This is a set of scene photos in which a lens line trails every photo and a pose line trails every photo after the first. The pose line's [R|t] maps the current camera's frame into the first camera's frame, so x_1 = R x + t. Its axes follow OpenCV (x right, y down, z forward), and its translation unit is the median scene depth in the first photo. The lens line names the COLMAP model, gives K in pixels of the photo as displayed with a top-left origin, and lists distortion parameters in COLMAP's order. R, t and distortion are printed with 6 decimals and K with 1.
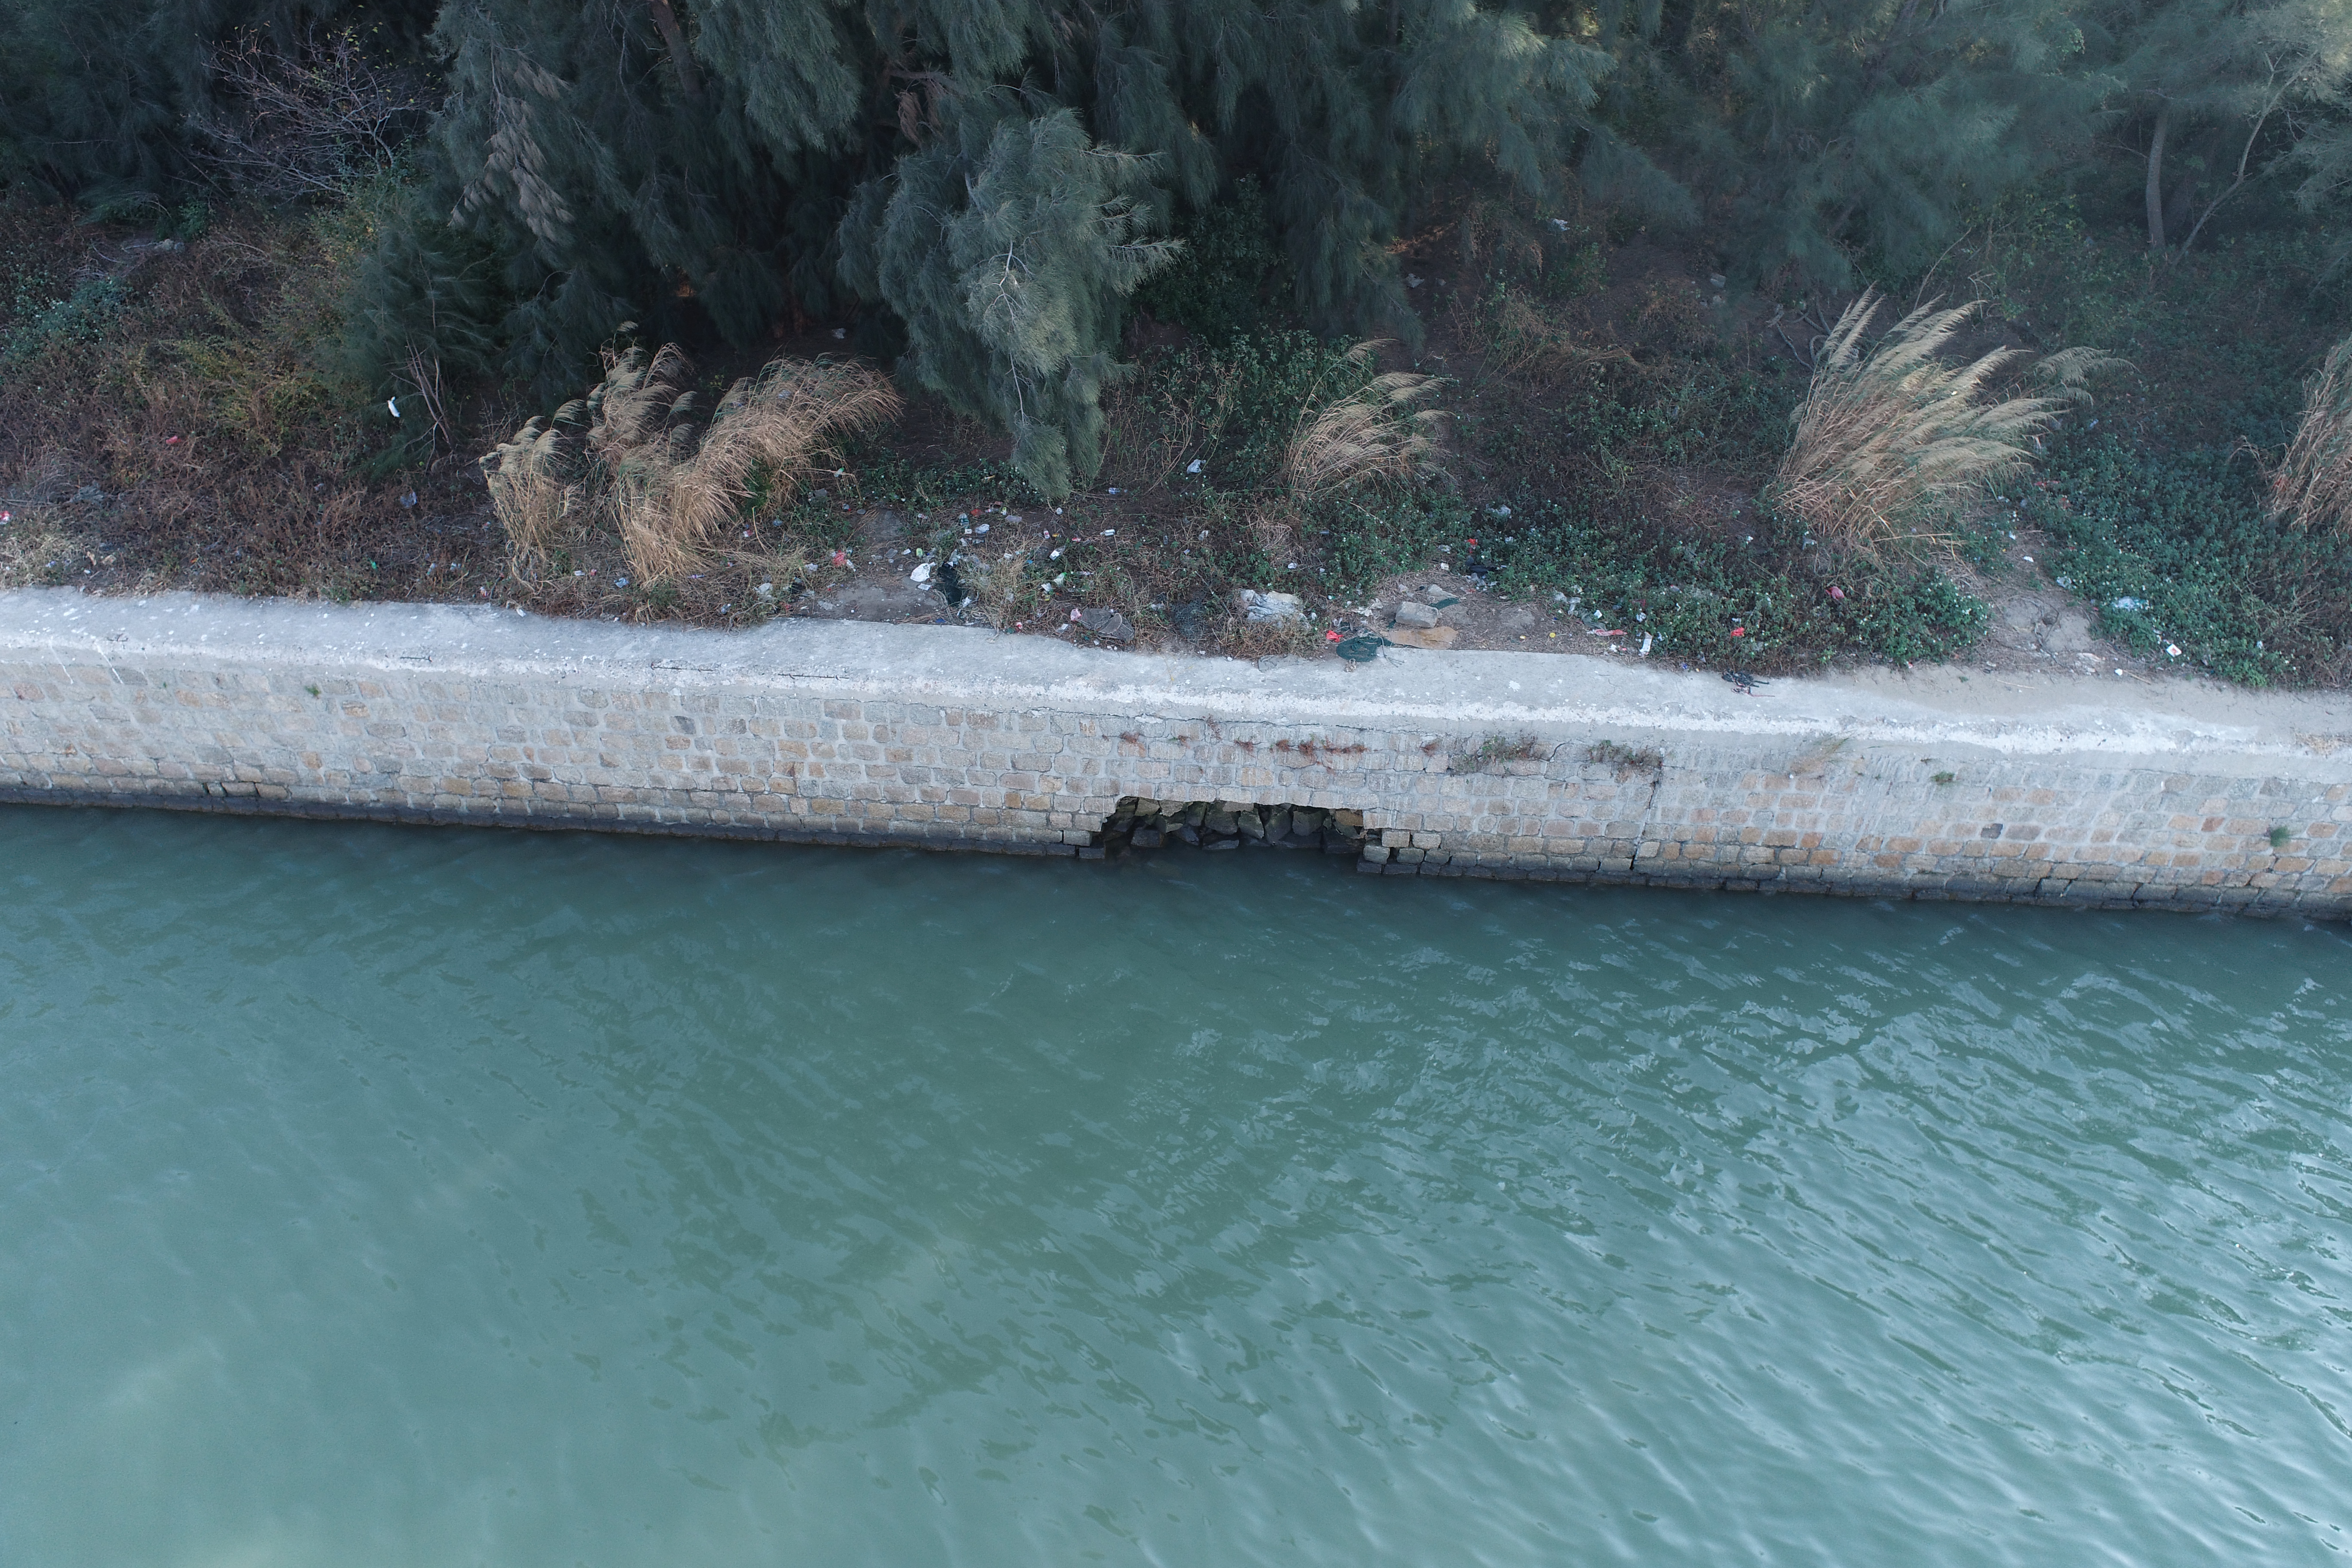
lens RADIAL K [[1600.1, 0, 1160.9], [0, 1600.1, 791.6], [0, 0, 1]] dist [-0.008234, -0.004212]
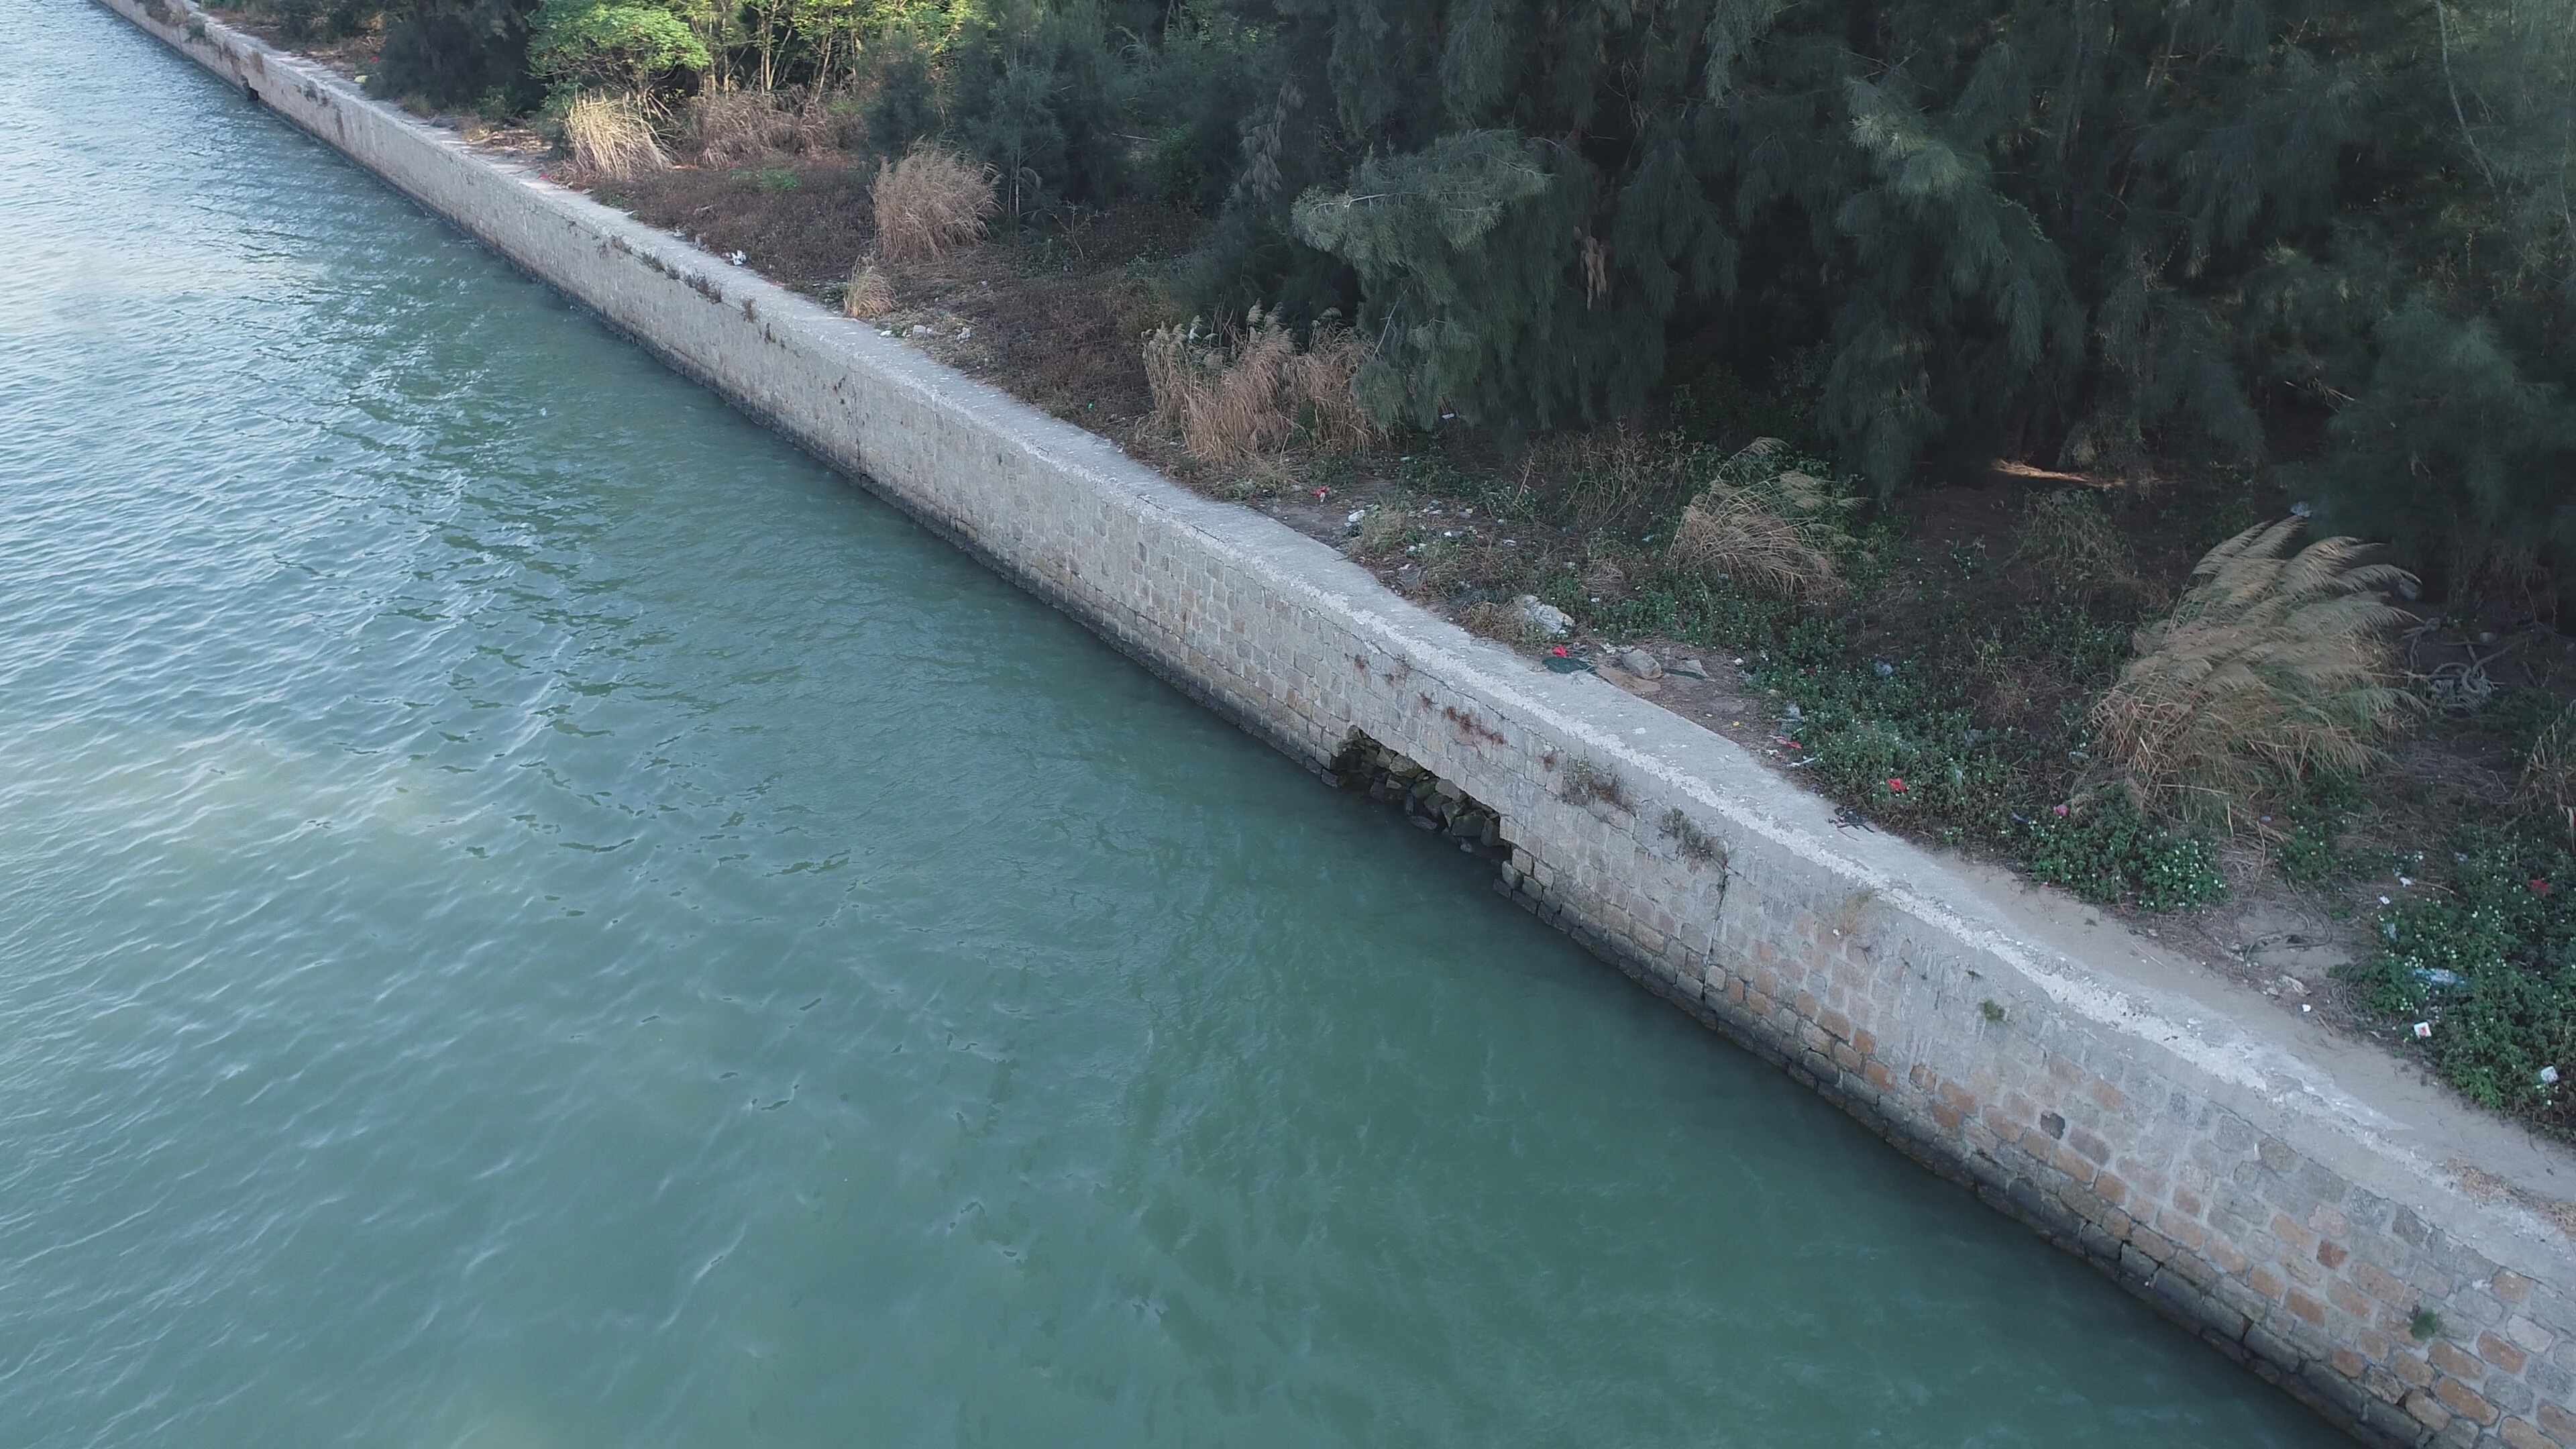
lens RADIAL K [[1859.2, 0, 1288.1], [0, 1859.2, 705.6], [0, 0, 1]] dist [-0.027873, 0.010000]
pose [[0.634184, 0.327157, -0.700556, 0.838016], [-0.526981, 0.845910, -0.082017, 0.119958], [0.565776, 0.421194, 0.708868, 0.081268]]
